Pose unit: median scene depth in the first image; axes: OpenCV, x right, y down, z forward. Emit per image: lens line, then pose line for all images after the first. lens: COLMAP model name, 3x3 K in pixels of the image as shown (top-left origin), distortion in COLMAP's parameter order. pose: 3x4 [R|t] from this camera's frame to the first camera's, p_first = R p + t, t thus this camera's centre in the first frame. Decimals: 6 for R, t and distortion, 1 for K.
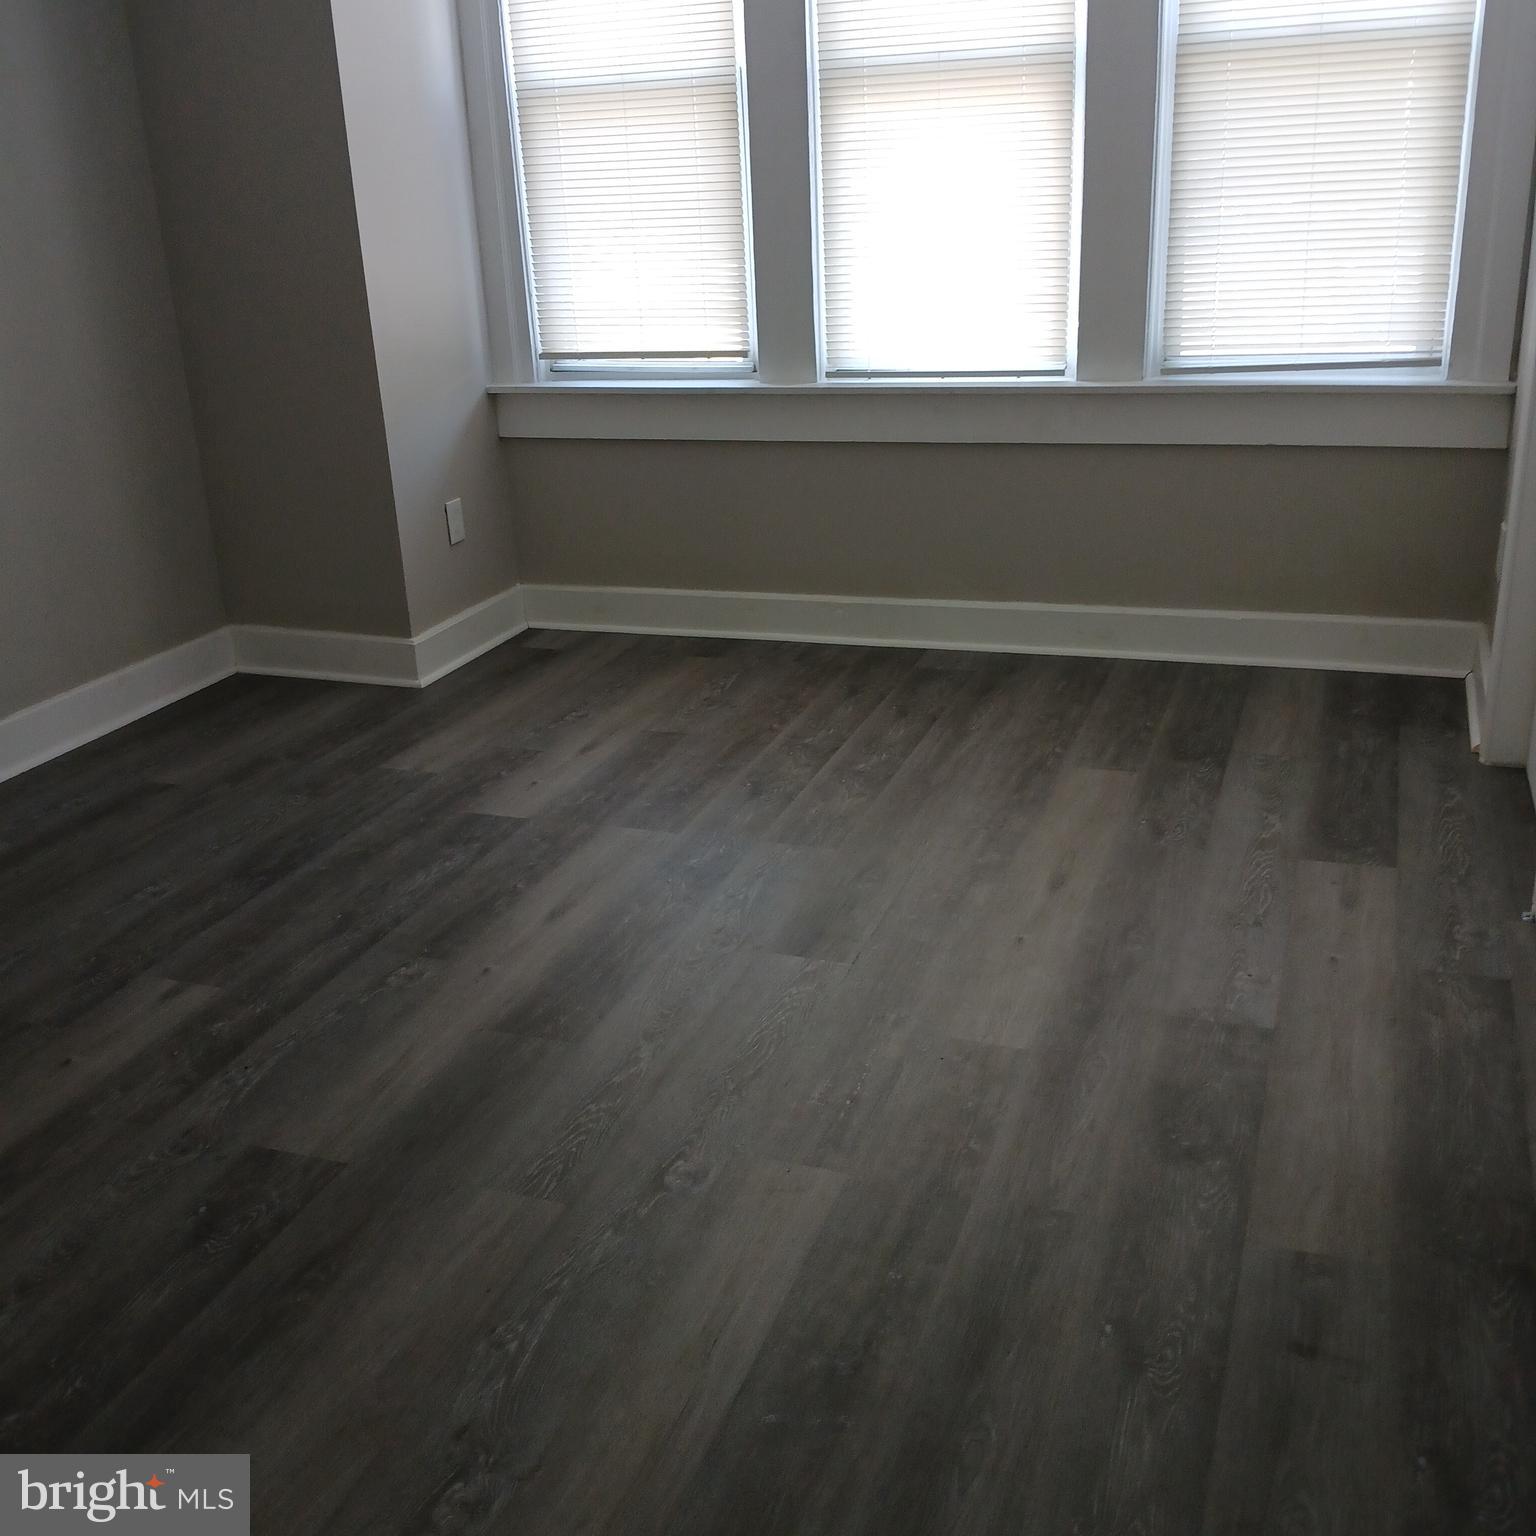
lens RADIAL K [[1595.3, 0, 768.0], [0, 1595.3, 768.0], [0, 0, 1]] dist [0.103326, -0.232461]
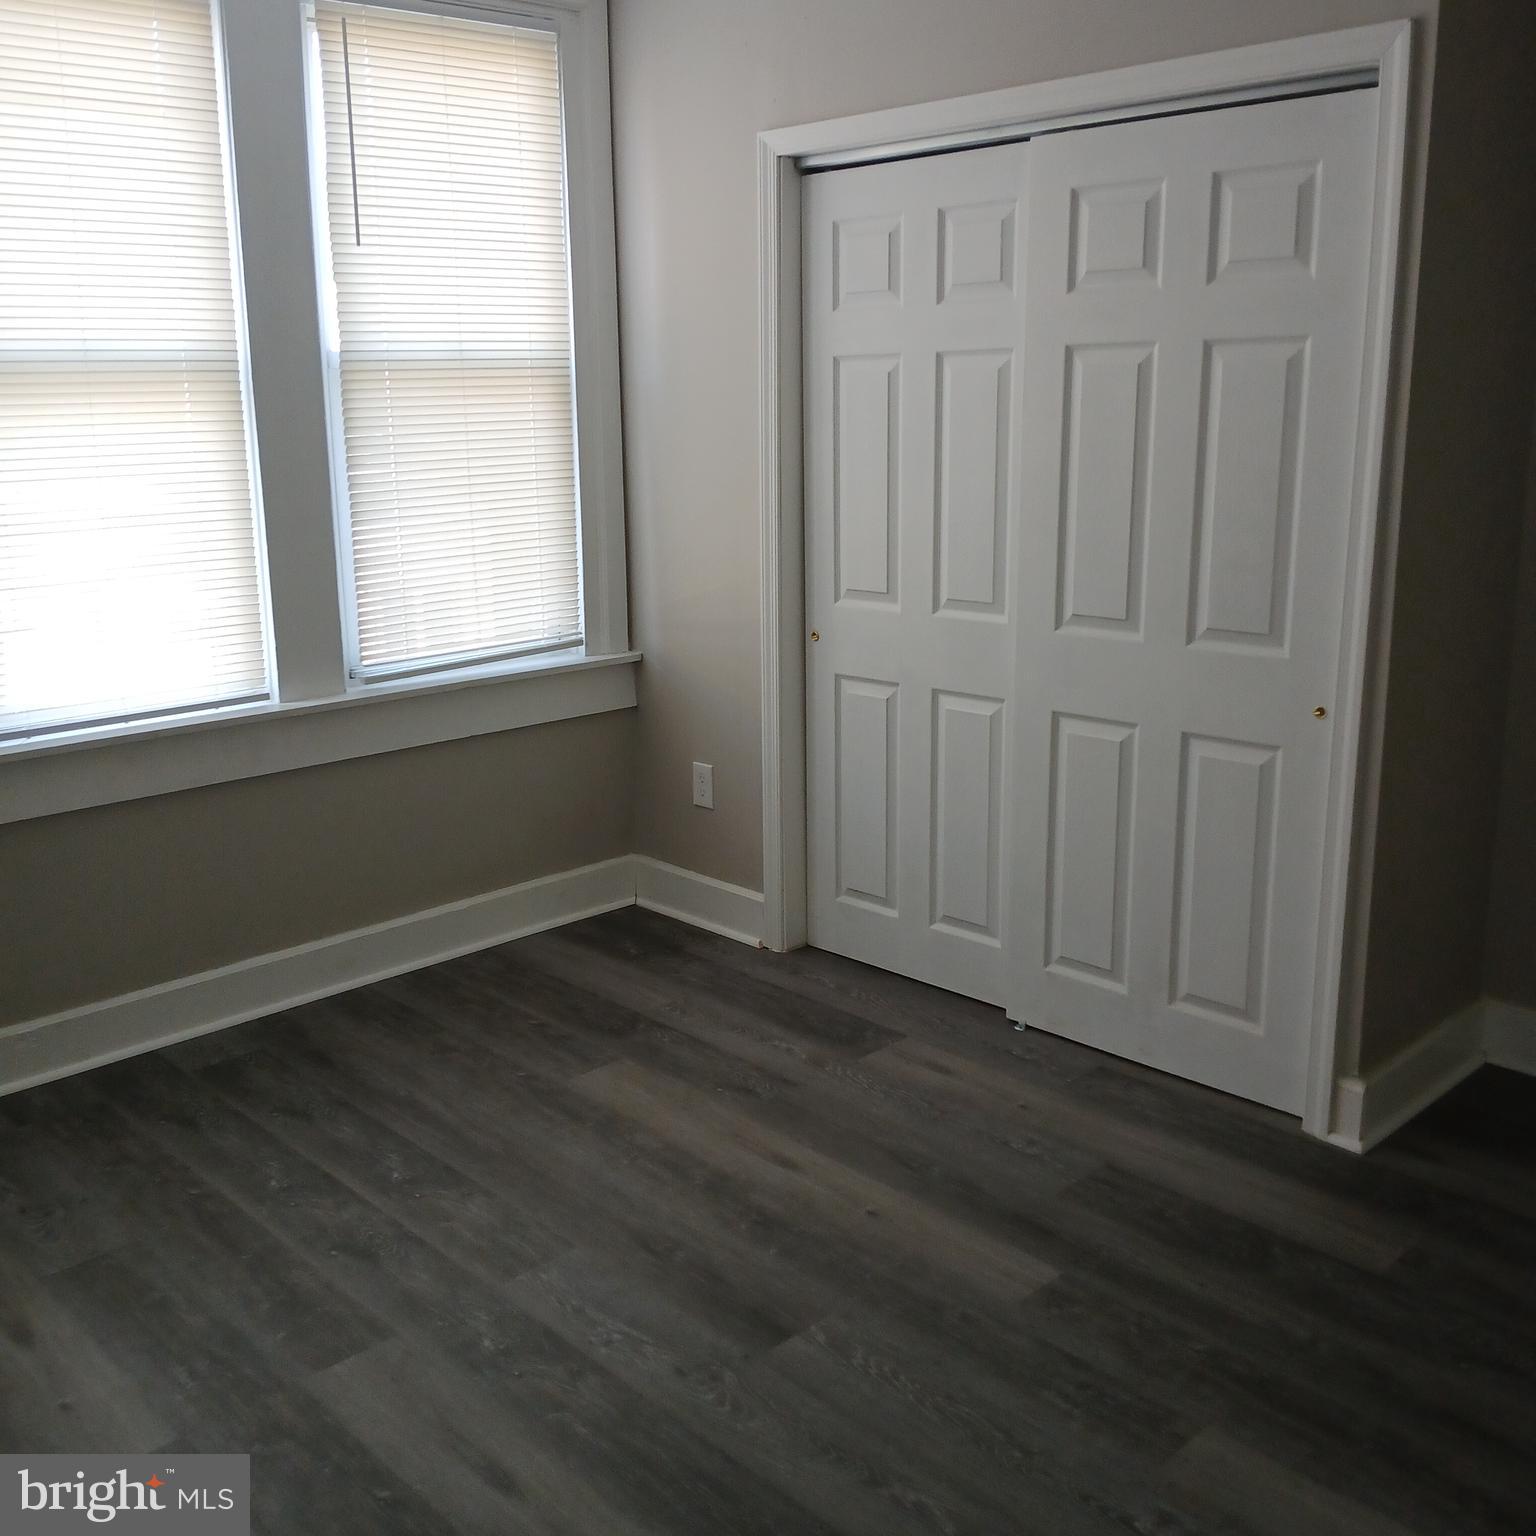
lens RADIAL K [[1595.3, 0, 768.0], [0, 1595.3, 768.0], [0, 0, 1]] dist [0.103326, -0.232461]
pose [[0.413464, -0.171072, 0.894305, -0.549145], [0.317362, 0.947675, 0.034555, -0.162132], [-0.853422, 0.269532, 0.446121, 0.400549]]
